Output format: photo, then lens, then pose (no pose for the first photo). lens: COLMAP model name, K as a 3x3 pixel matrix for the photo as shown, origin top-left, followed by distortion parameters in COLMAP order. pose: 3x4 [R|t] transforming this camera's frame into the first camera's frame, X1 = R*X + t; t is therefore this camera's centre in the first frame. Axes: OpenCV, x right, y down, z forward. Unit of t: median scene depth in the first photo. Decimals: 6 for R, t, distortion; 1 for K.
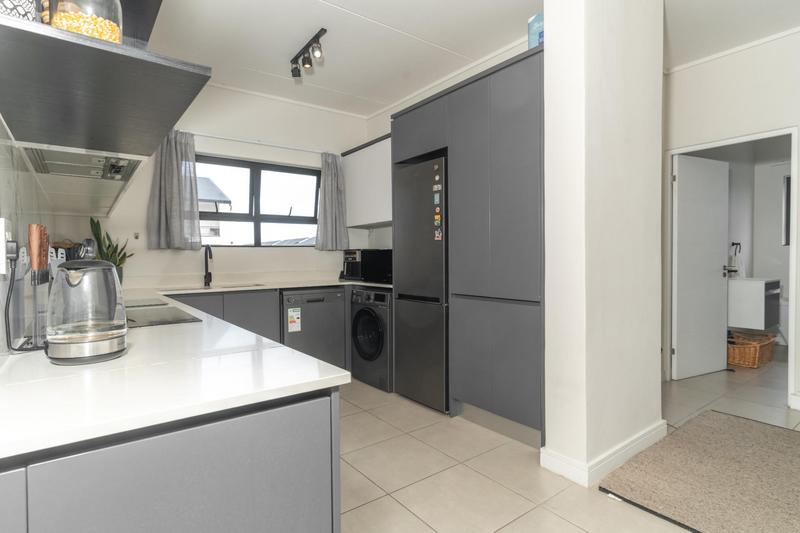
lens RADIAL K [[426.9, 0, 387.6], [0, 426.9, 264.2], [0, 0, 1]] dist [0.002847, -0.004110]
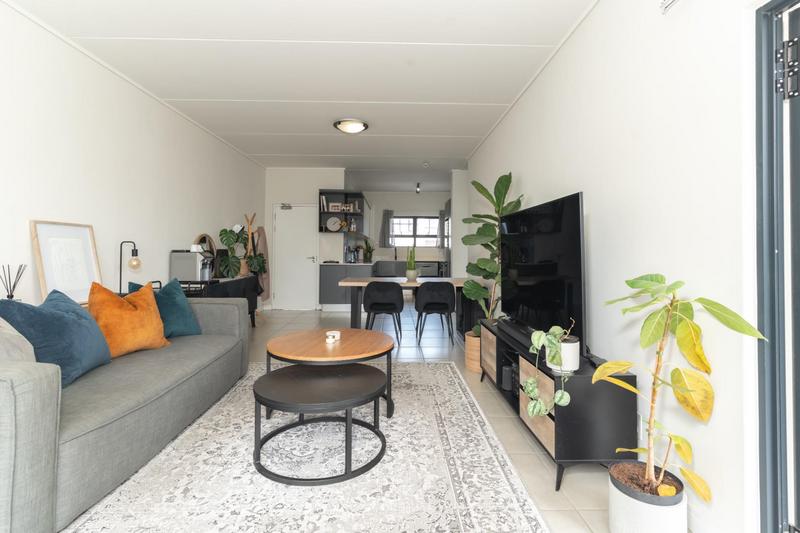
lens RADIAL K [[381.1, 0, 398.3], [0, 381.1, 237.0], [0, 0, 1]] dist [0.005230, 0.002307]
pose [[0.815309, -0.004527, -0.579008, 1.173559], [-0.024672, 0.998790, -0.042550, 0.003165], [0.578500, 0.048977, 0.814211, -1.211911]]
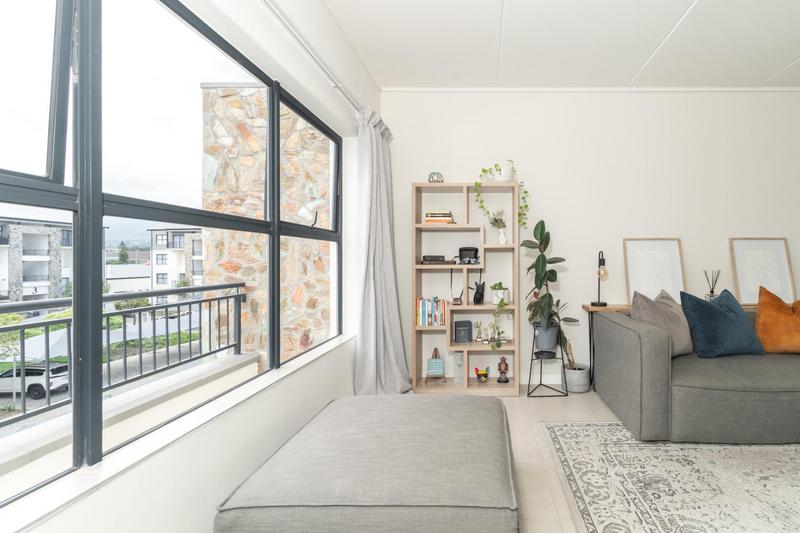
lens RADIAL K [[362.8, 0, 483.7], [0, 362.8, 260.3], [0, 0, 1]] dist [-0.018720, 0.000865]
pose [[-0.591571, 0.009794, -0.806193, 1.291402], [-0.003531, 0.999885, 0.014738, 0.003800], [0.806245, 0.011565, -0.591468, -0.994893]]
